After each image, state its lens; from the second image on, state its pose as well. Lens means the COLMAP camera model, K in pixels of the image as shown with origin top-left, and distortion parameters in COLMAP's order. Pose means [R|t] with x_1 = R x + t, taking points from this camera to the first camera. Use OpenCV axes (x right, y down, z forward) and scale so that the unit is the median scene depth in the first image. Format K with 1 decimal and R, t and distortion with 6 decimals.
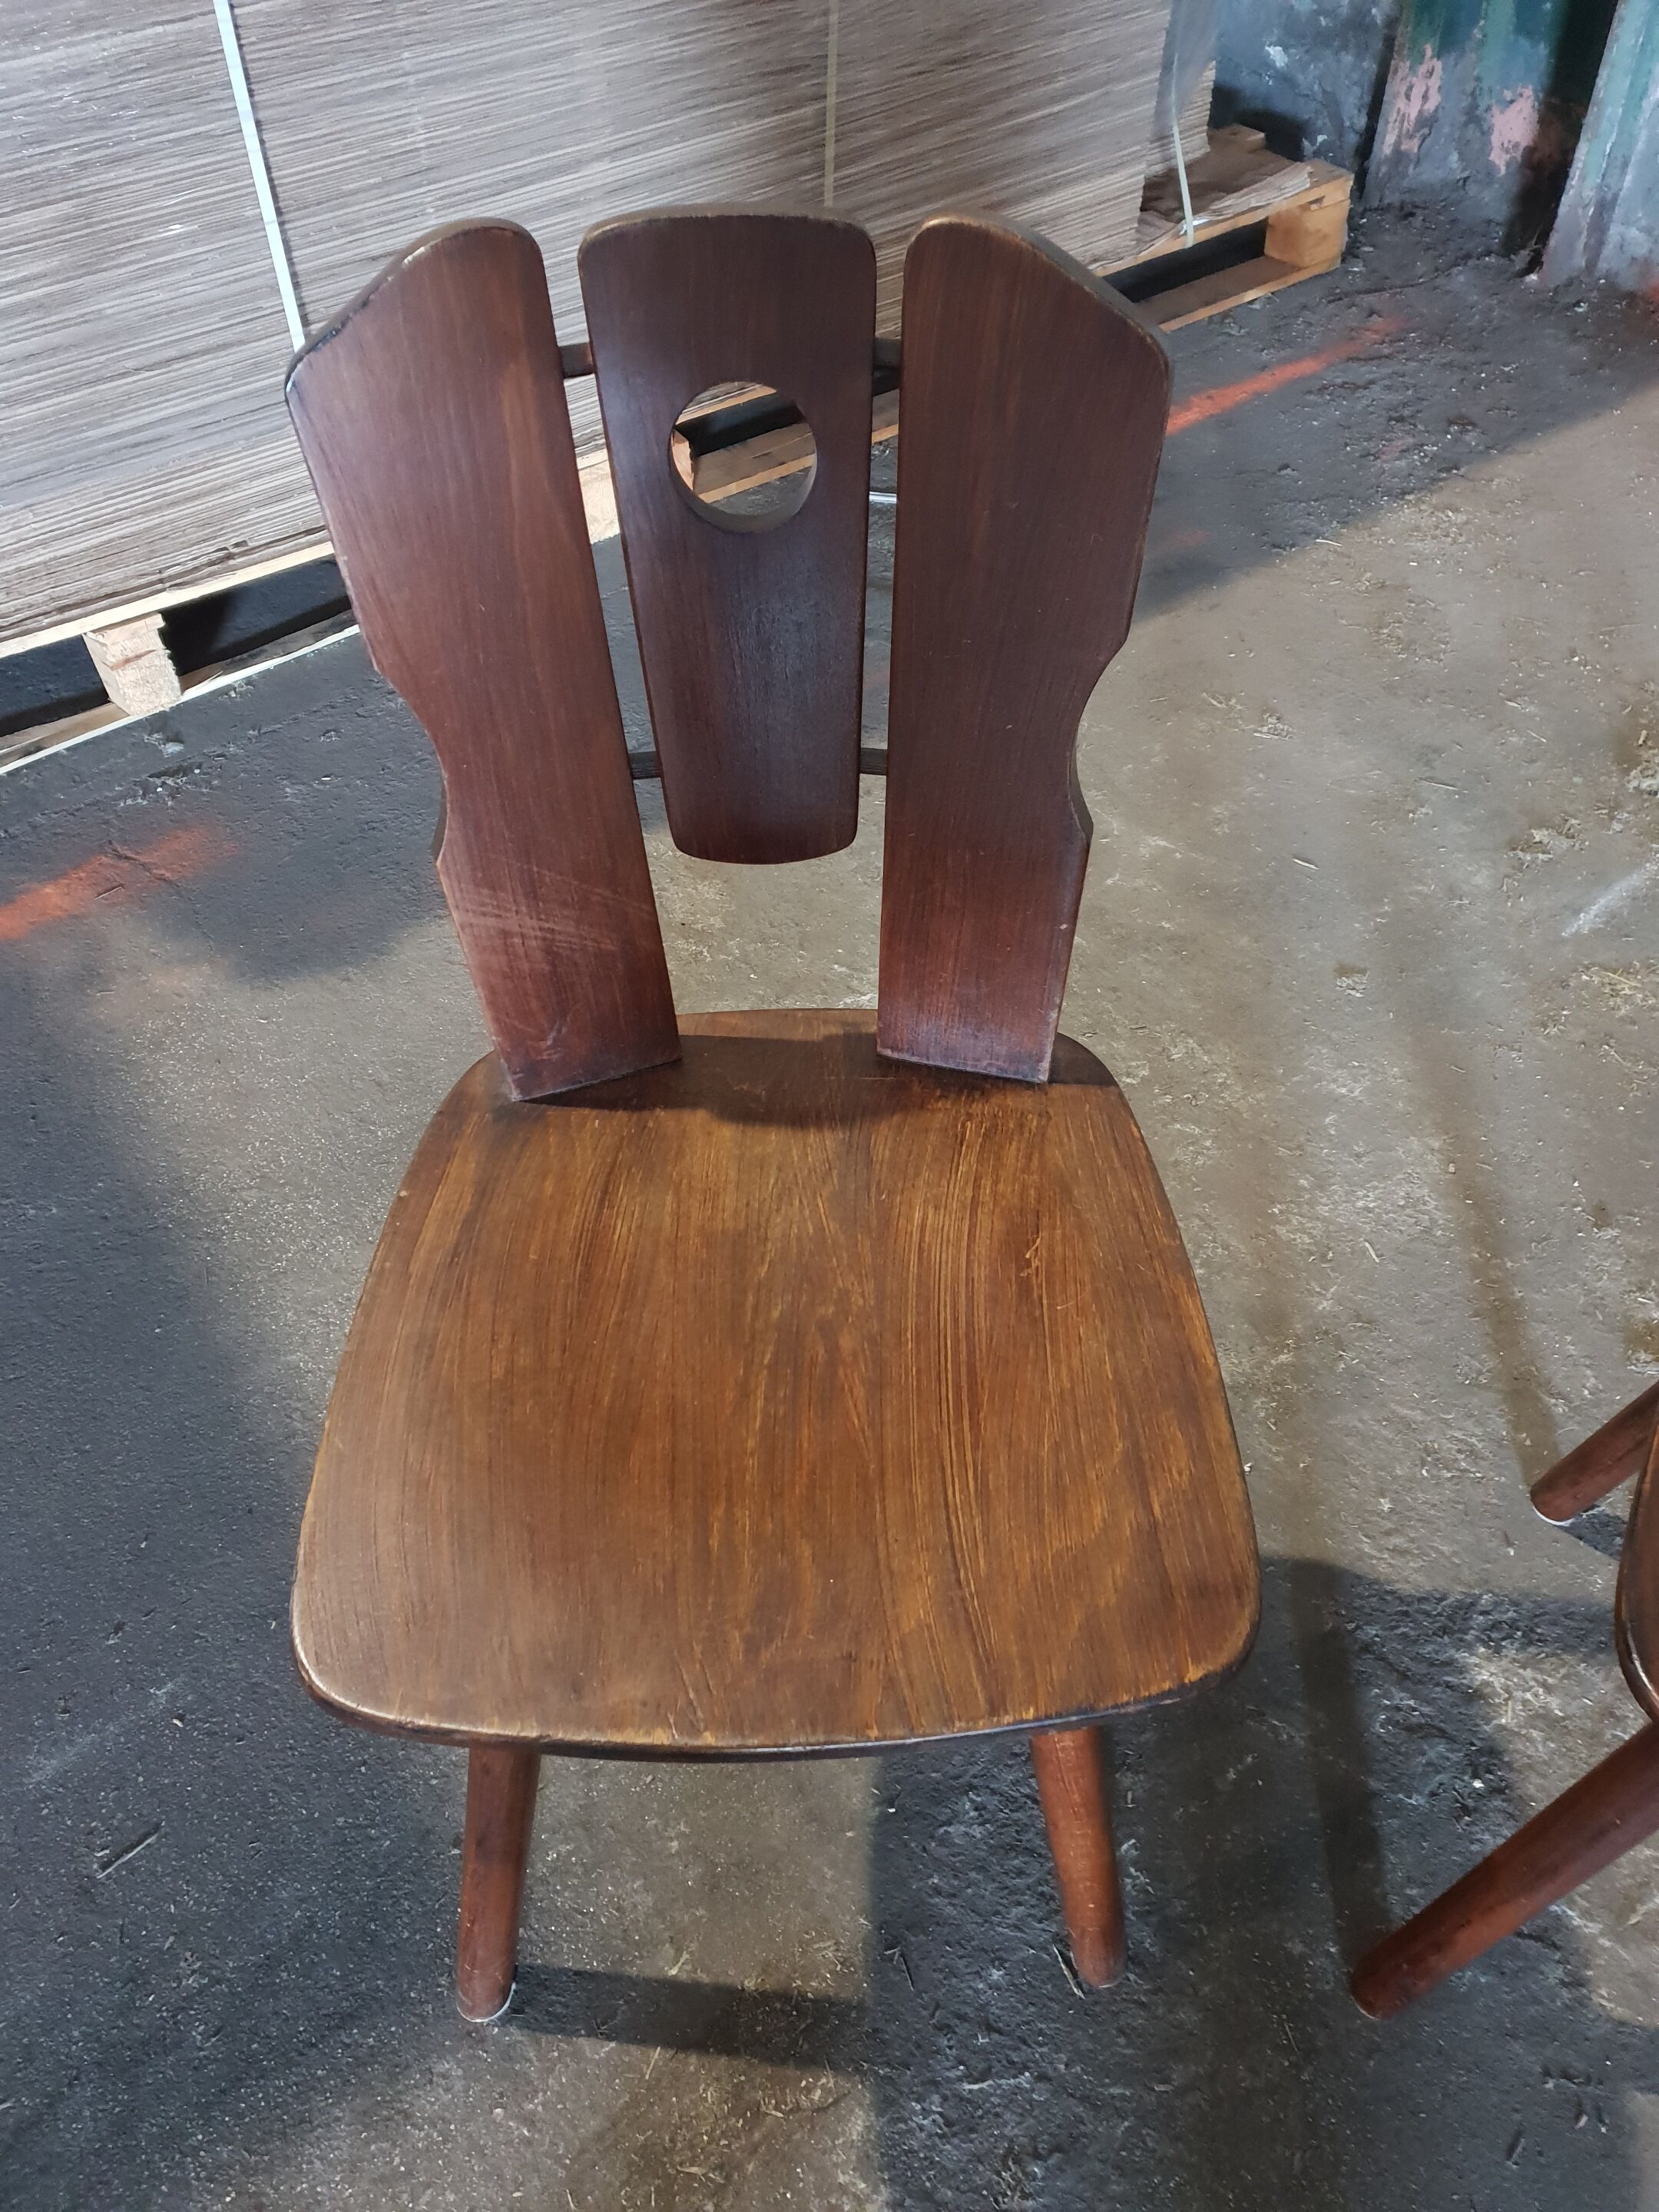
lens RADIAL K [[1723.8, 0, 844.1], [0, 1723.8, 1079.8], [0, 0, 1]] dist [0.027255, 0.014158]
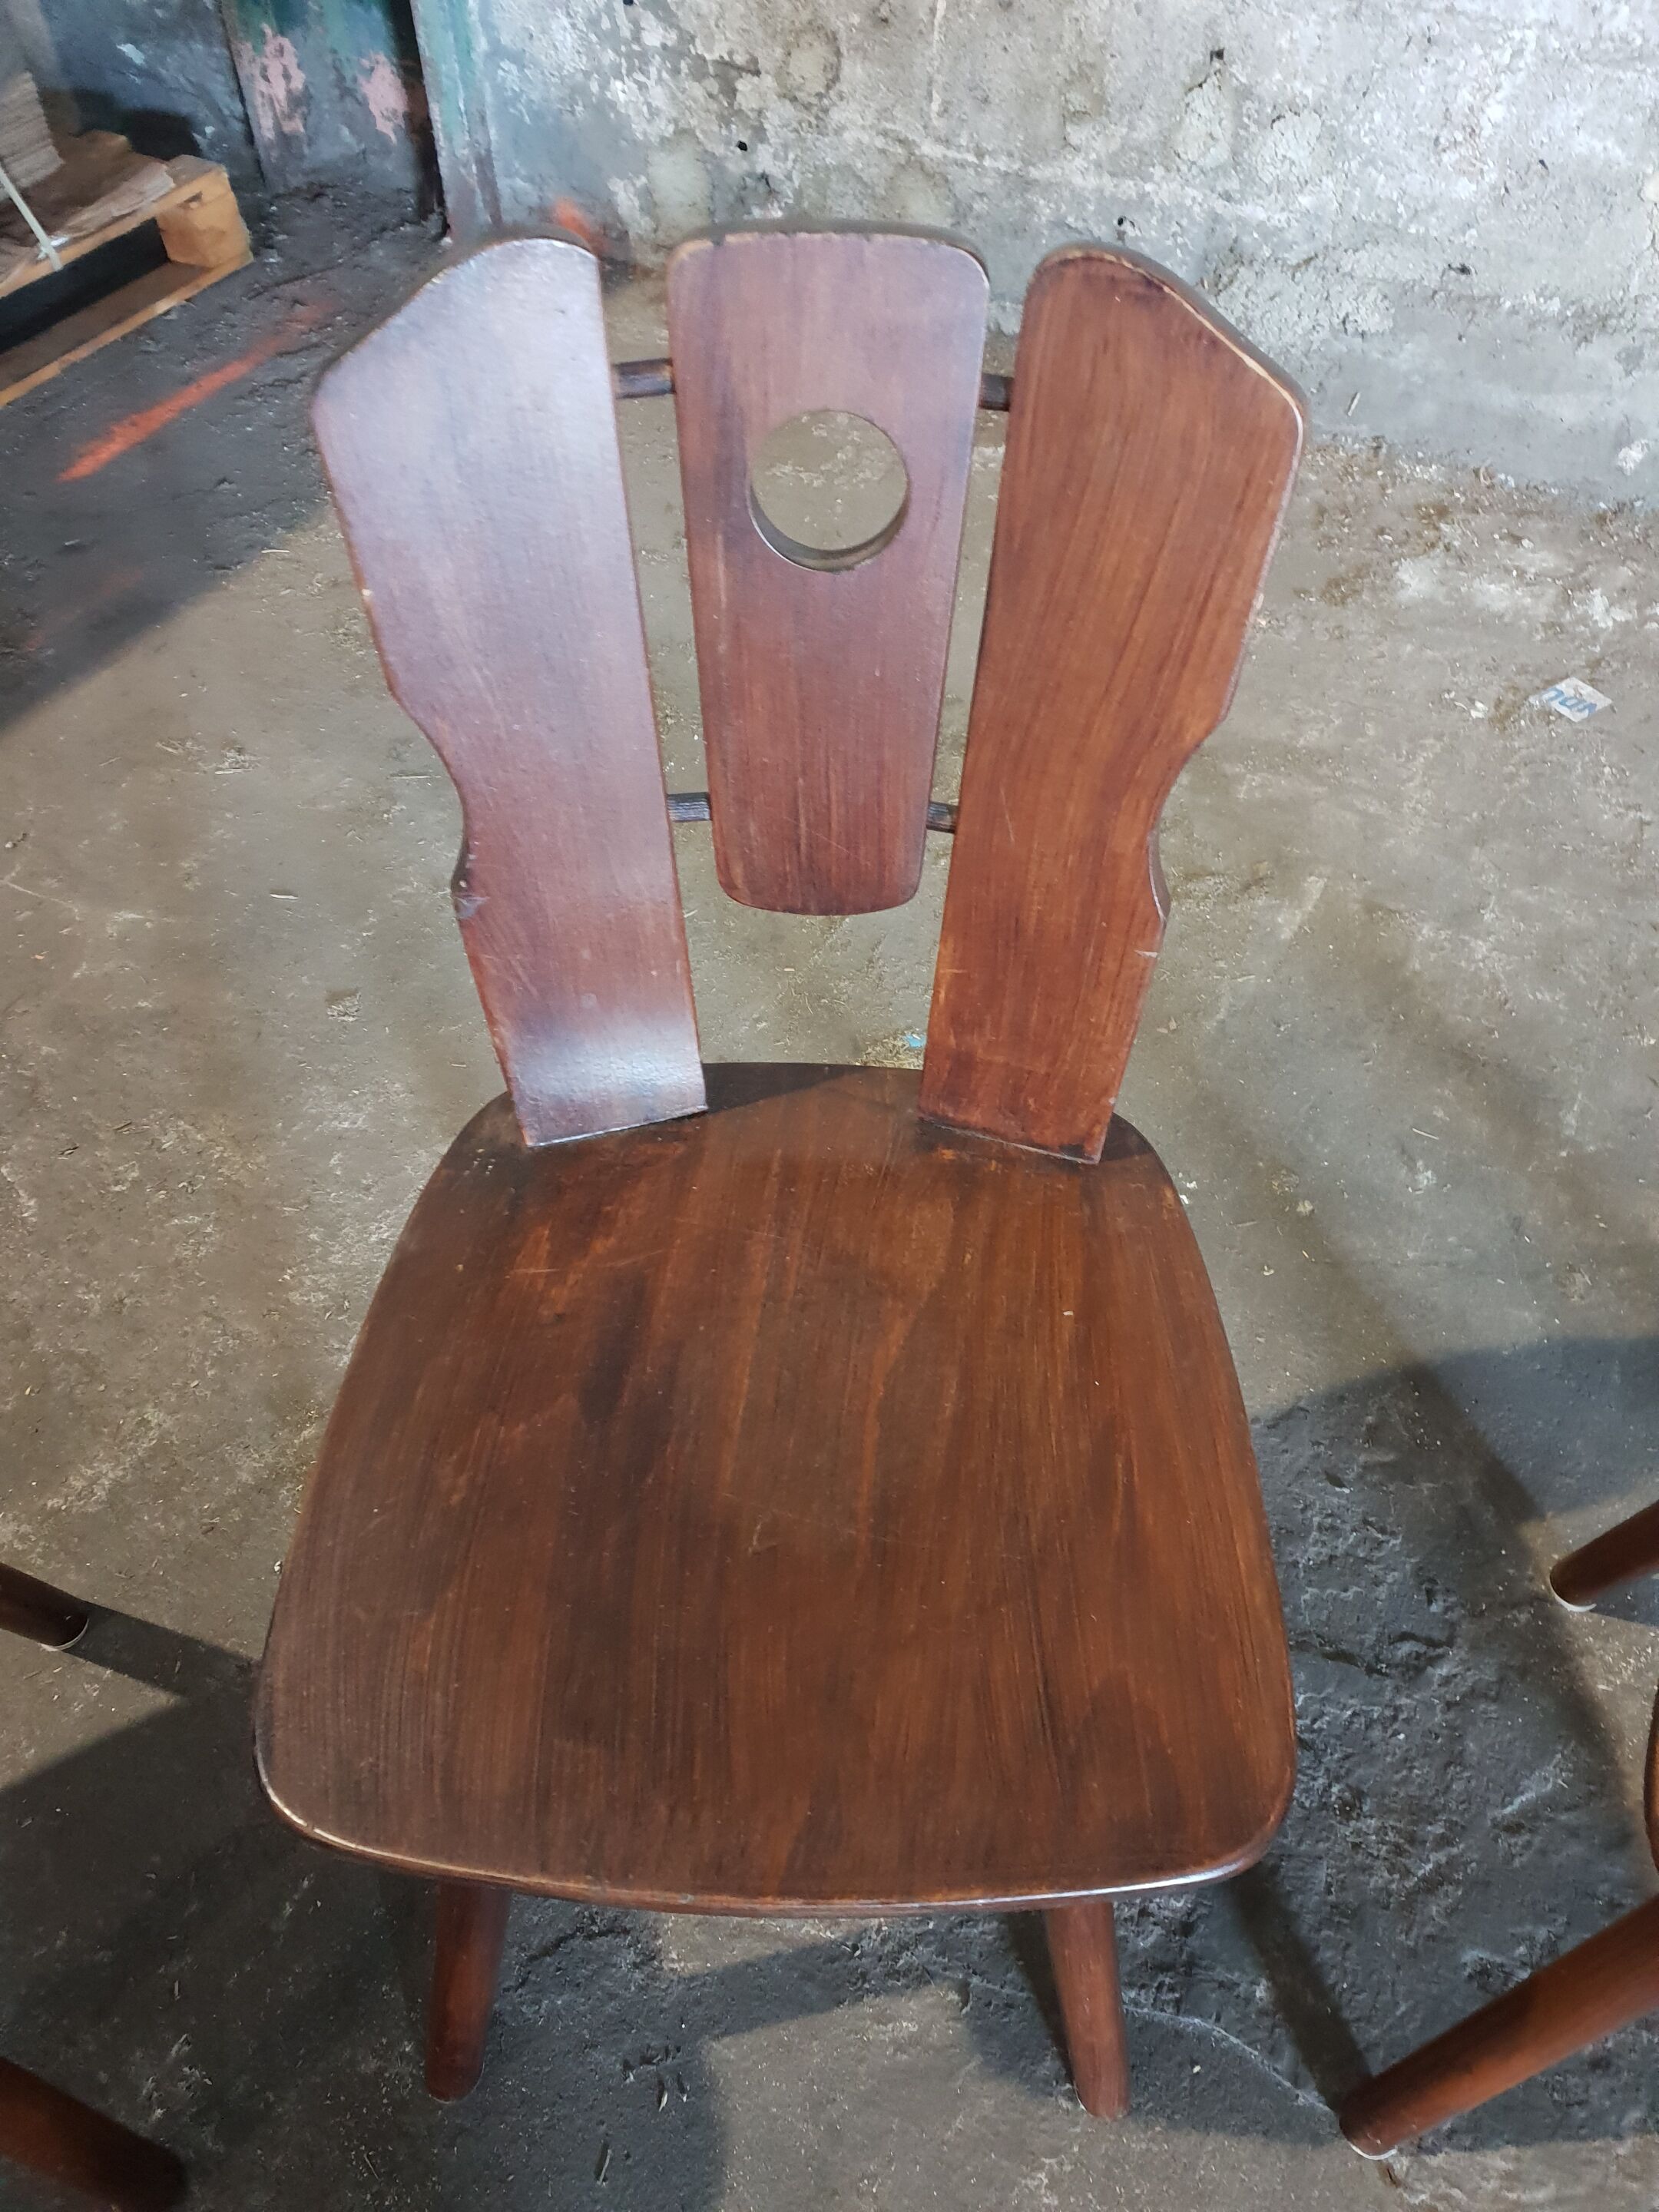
lens RADIAL K [[1723.8, 0, 850.3], [0, 1723.8, 1069.9], [0, 0, 1]] dist [0.027255, 0.014158]
pose [[0.902158, -0.317564, 0.291998, 0.190322], [0.315174, 0.947349, 0.056531, 0.008124], [-0.294576, 0.041030, 0.954747, -0.000033]]
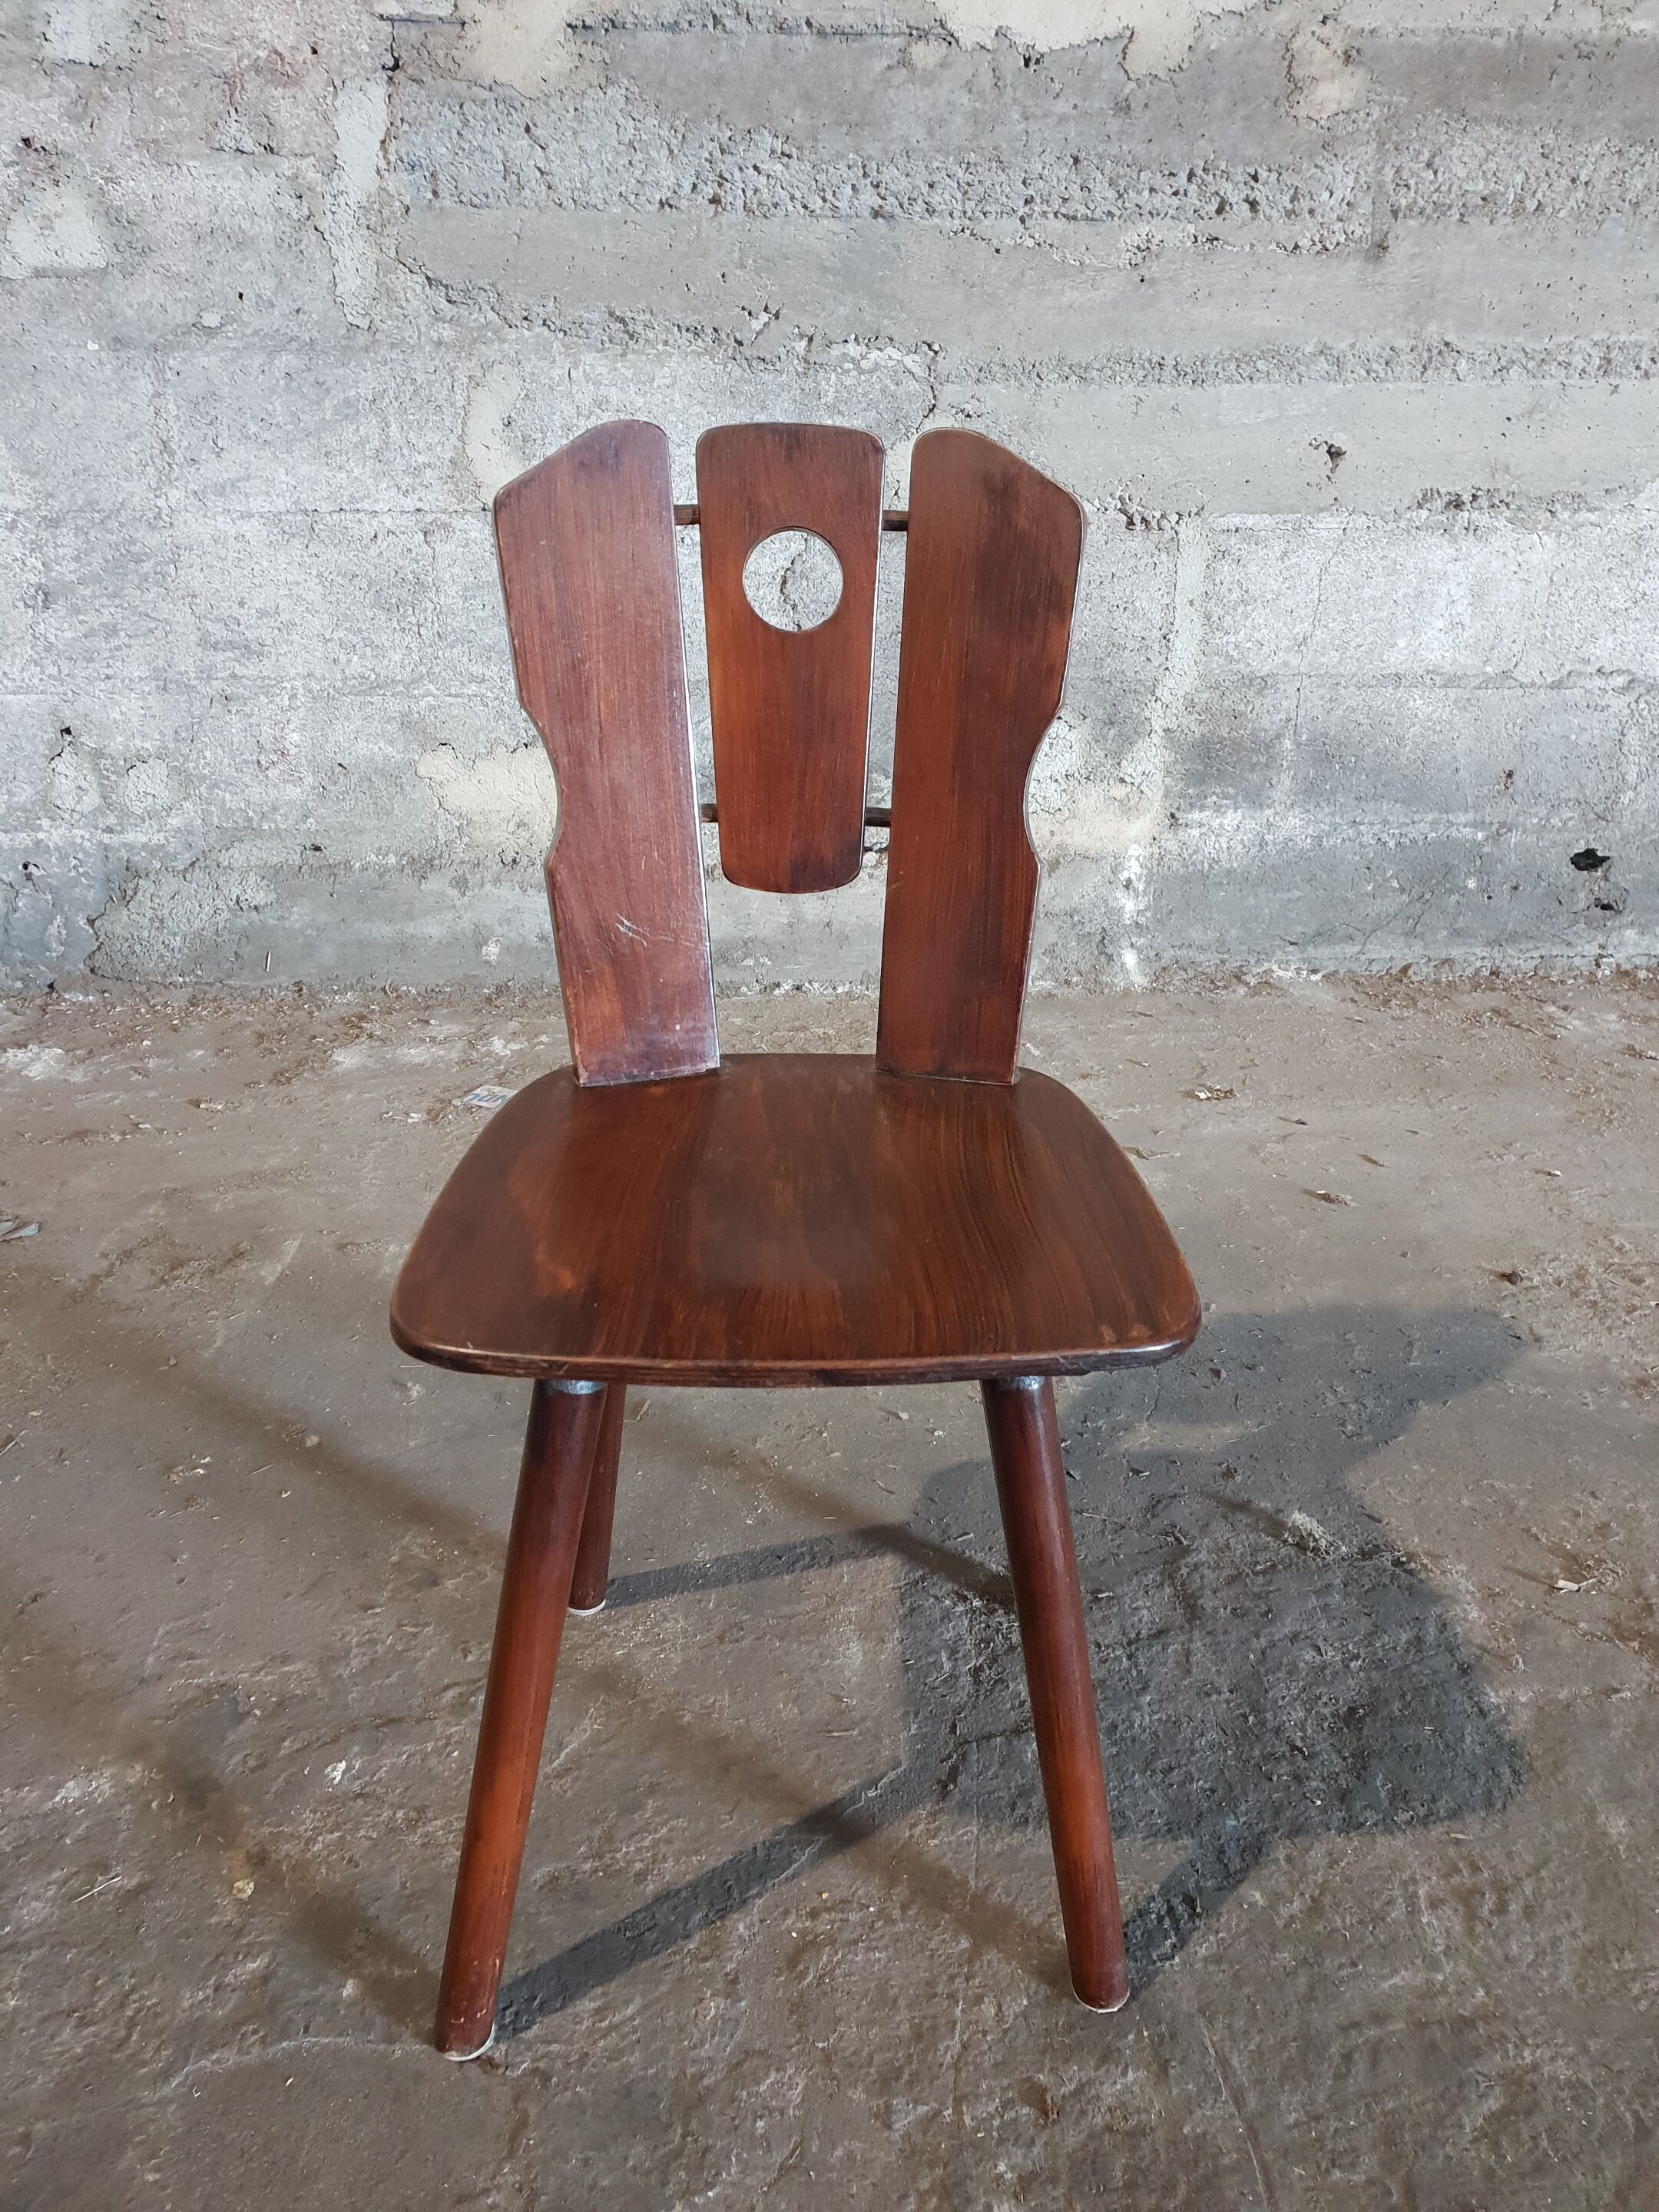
lens RADIAL K [[1723.8, 0, 854.1], [0, 1723.8, 1065.9], [0, 0, 1]] dist [0.027255, 0.014158]
pose [[0.554165, -0.302228, 0.775603, 0.133308], [0.613916, 0.777633, -0.135622, 0.258949], [-0.562145, 0.551312, 0.616480, -0.081095]]
